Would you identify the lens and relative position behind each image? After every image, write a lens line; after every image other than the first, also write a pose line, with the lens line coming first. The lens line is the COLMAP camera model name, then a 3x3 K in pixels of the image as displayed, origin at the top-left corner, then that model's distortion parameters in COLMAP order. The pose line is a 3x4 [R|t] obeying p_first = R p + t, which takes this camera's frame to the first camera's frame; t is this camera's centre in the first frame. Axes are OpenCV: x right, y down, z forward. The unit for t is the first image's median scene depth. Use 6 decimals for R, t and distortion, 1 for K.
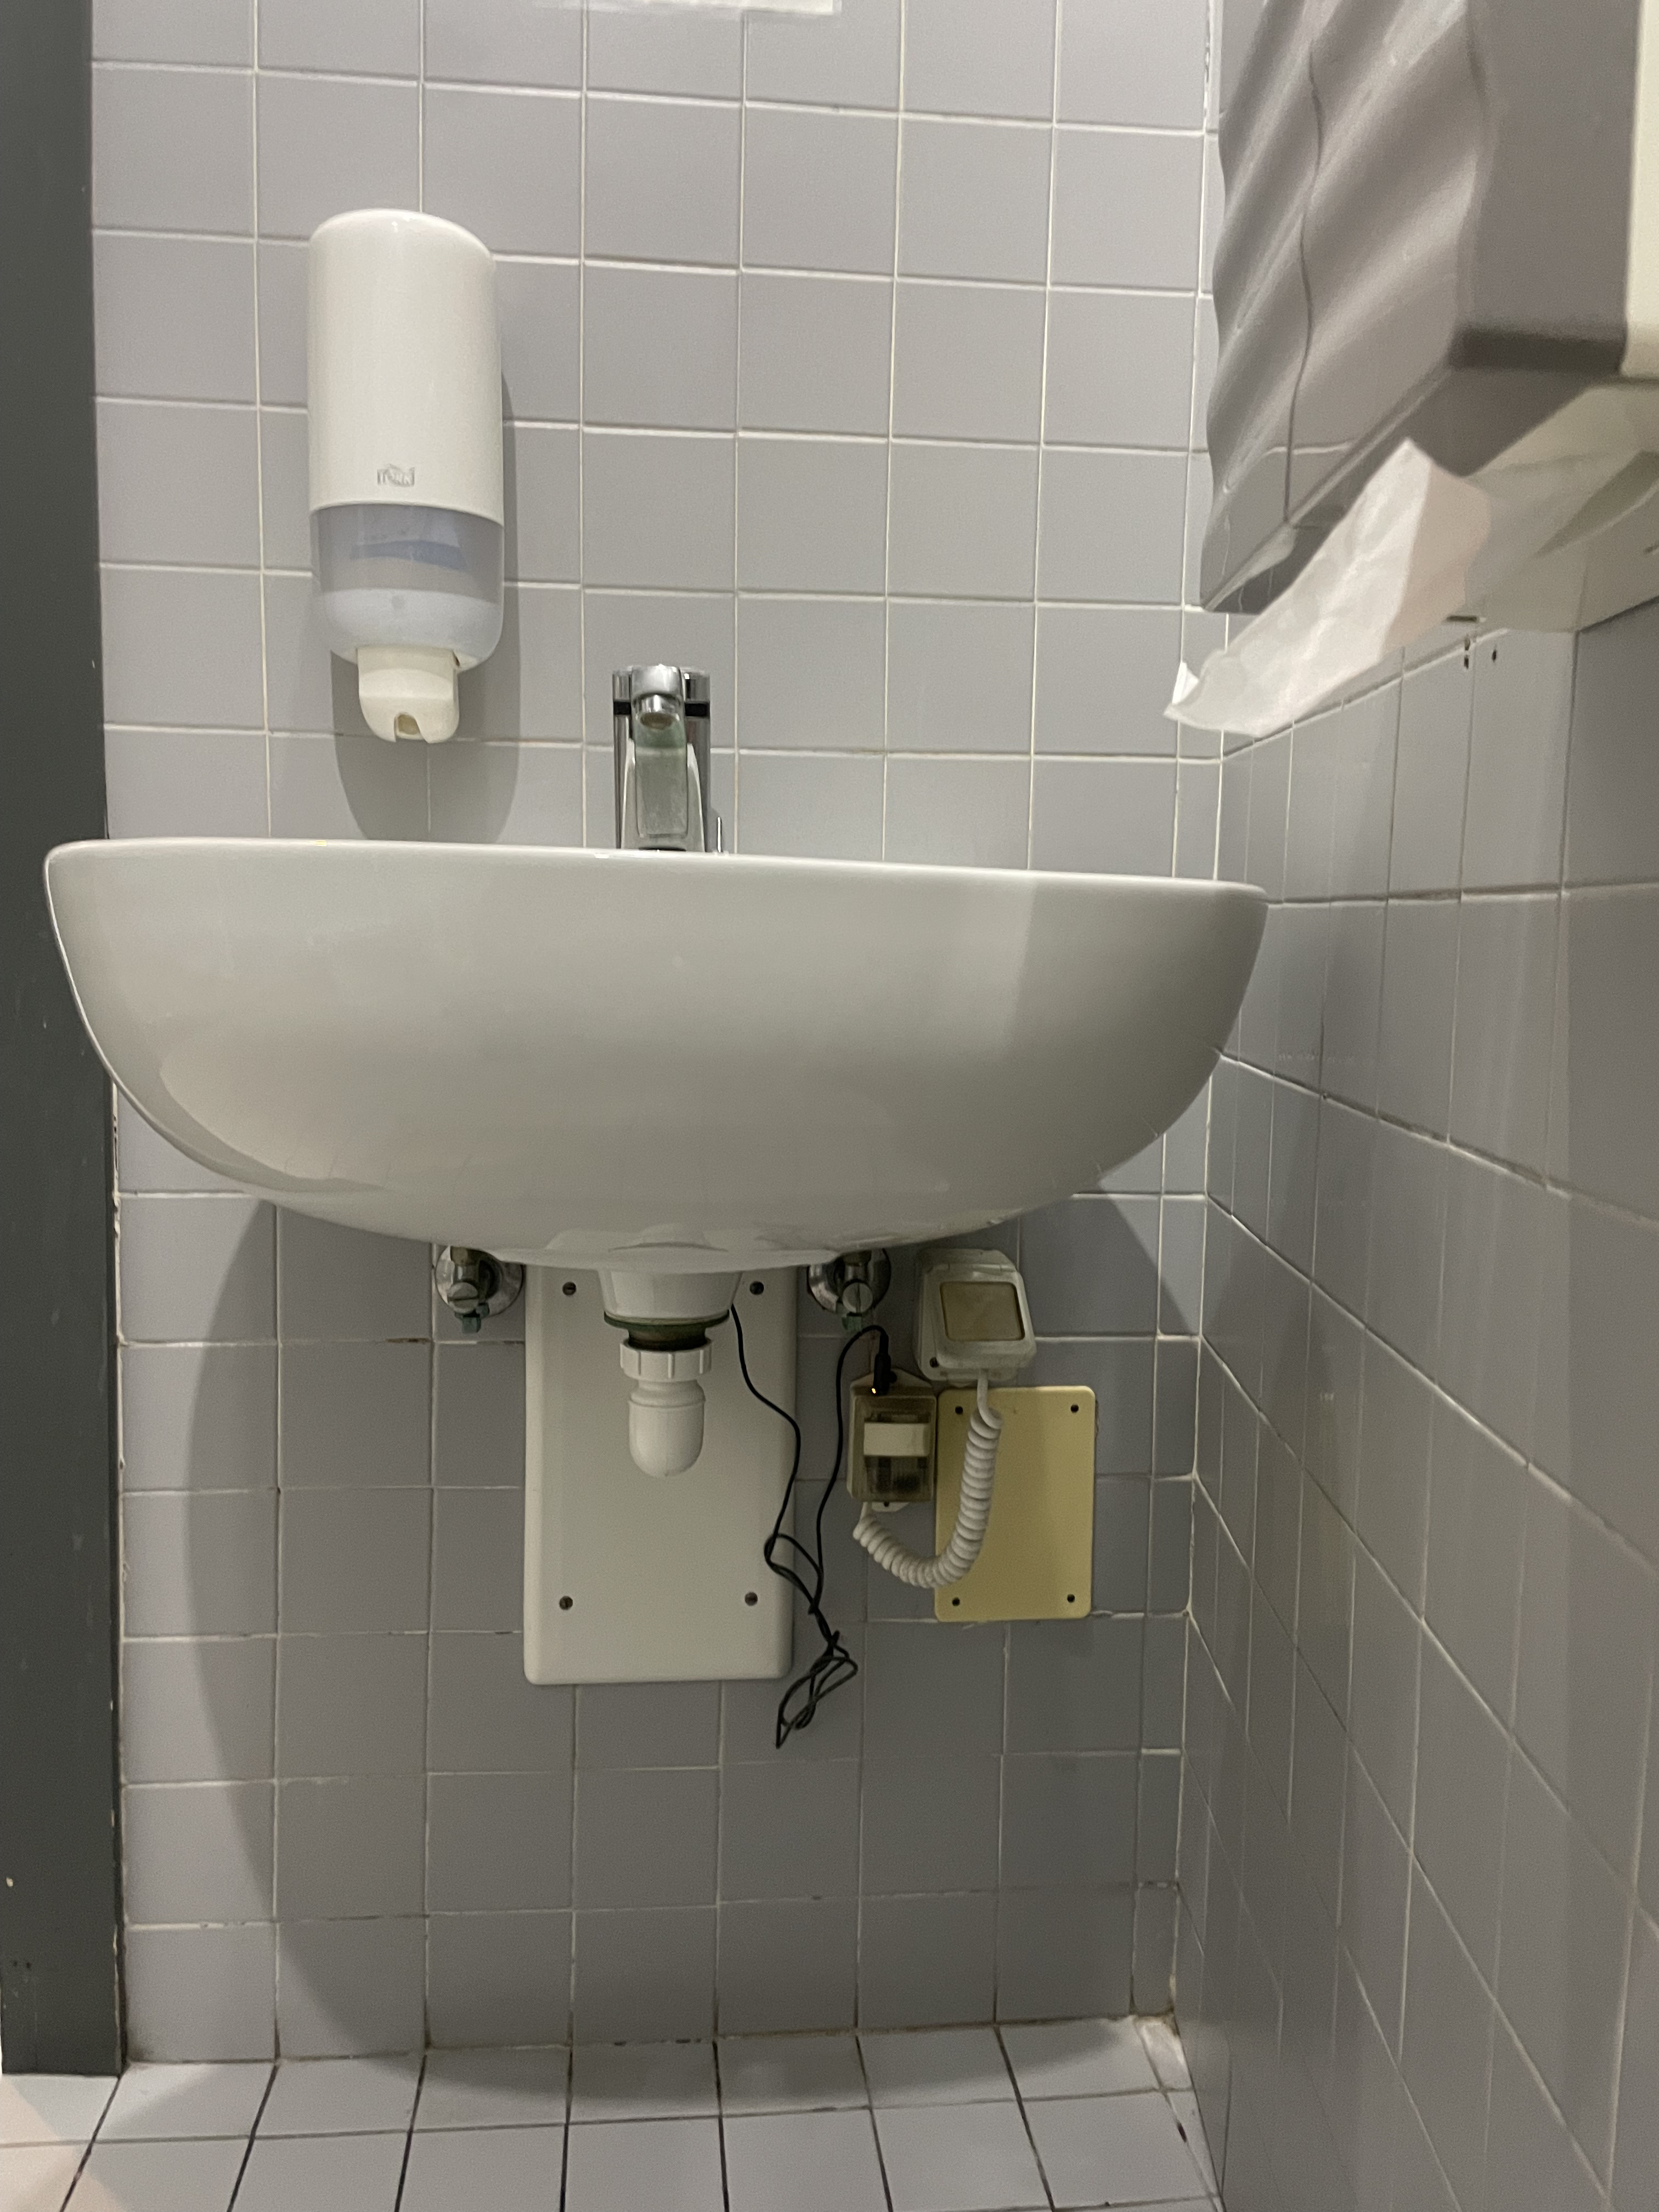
lens RADIAL K [[1708.4, 0, 819.7], [0, 1708.4, 1116.4], [0, 0, 1]] dist [0.045726, -0.041662]
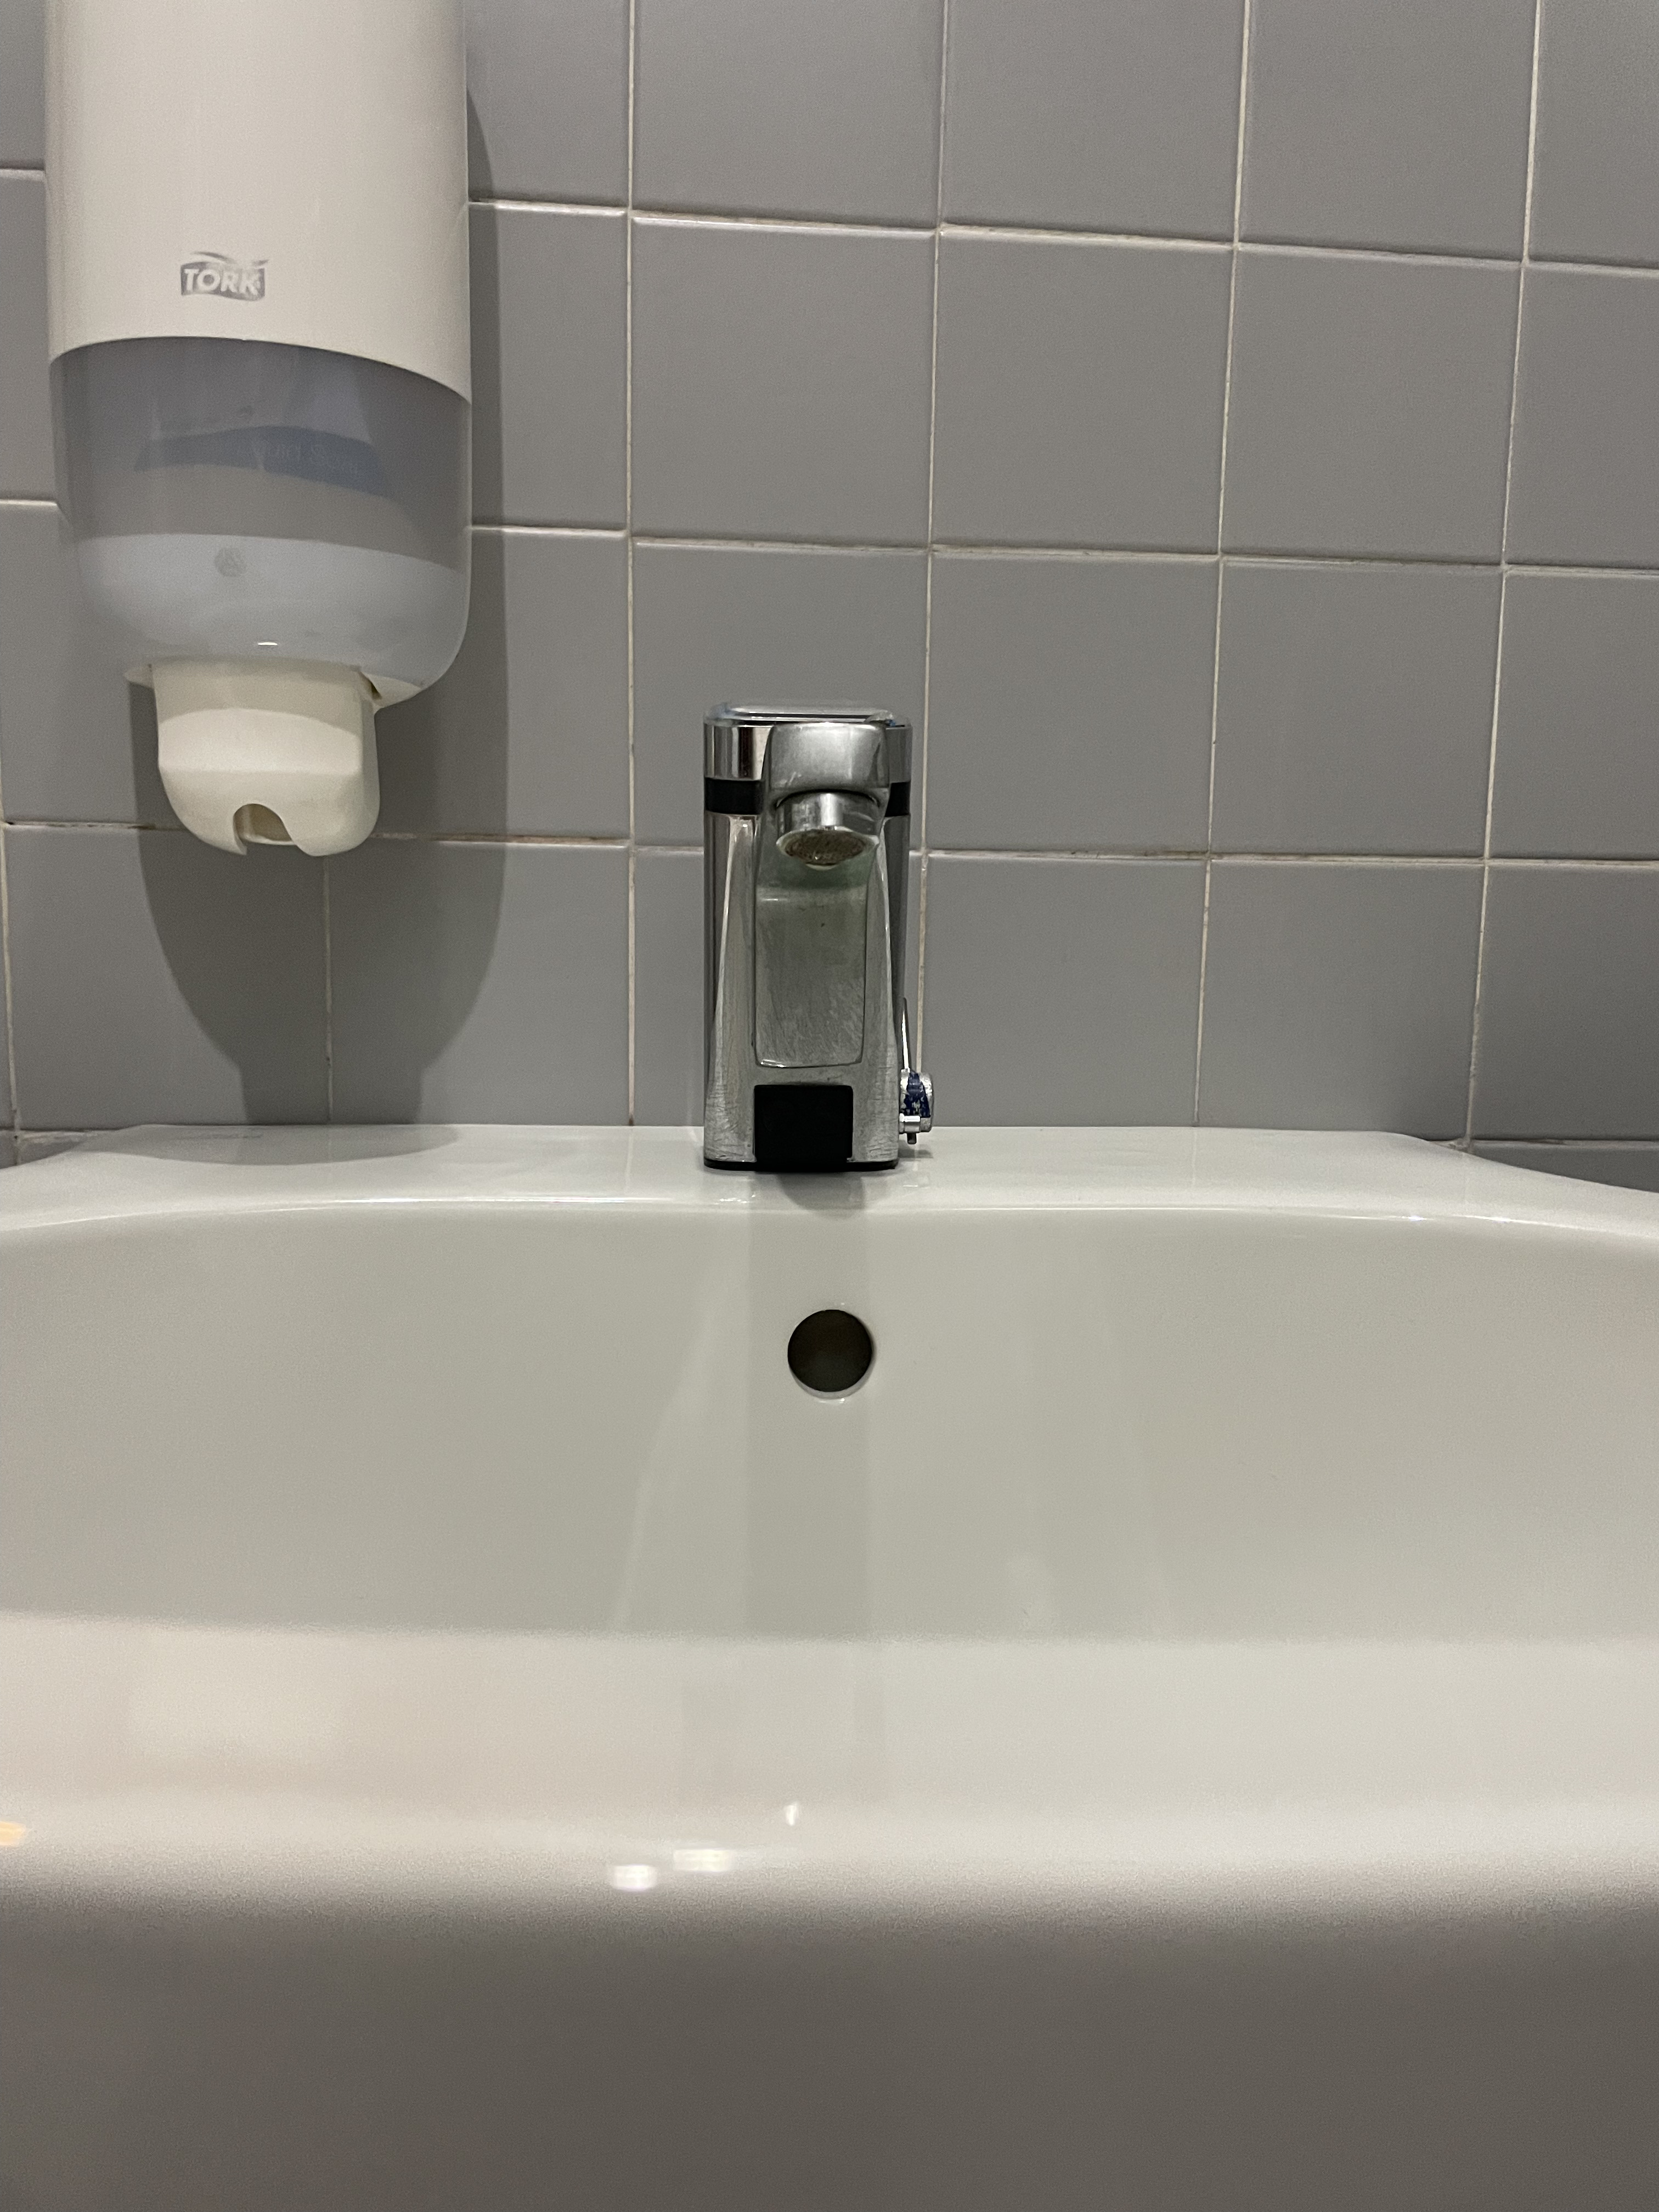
lens RADIAL K [[1708.4, 0, 830.5], [0, 1708.4, 1098.8], [0, 0, 1]] dist [0.045726, -0.041662]
pose [[0.999987, 0.002650, 0.004298, -0.083767], [-0.002691, 0.999950, 0.009642, -0.152367], [-0.004272, -0.009654, 0.999944, 0.508994]]
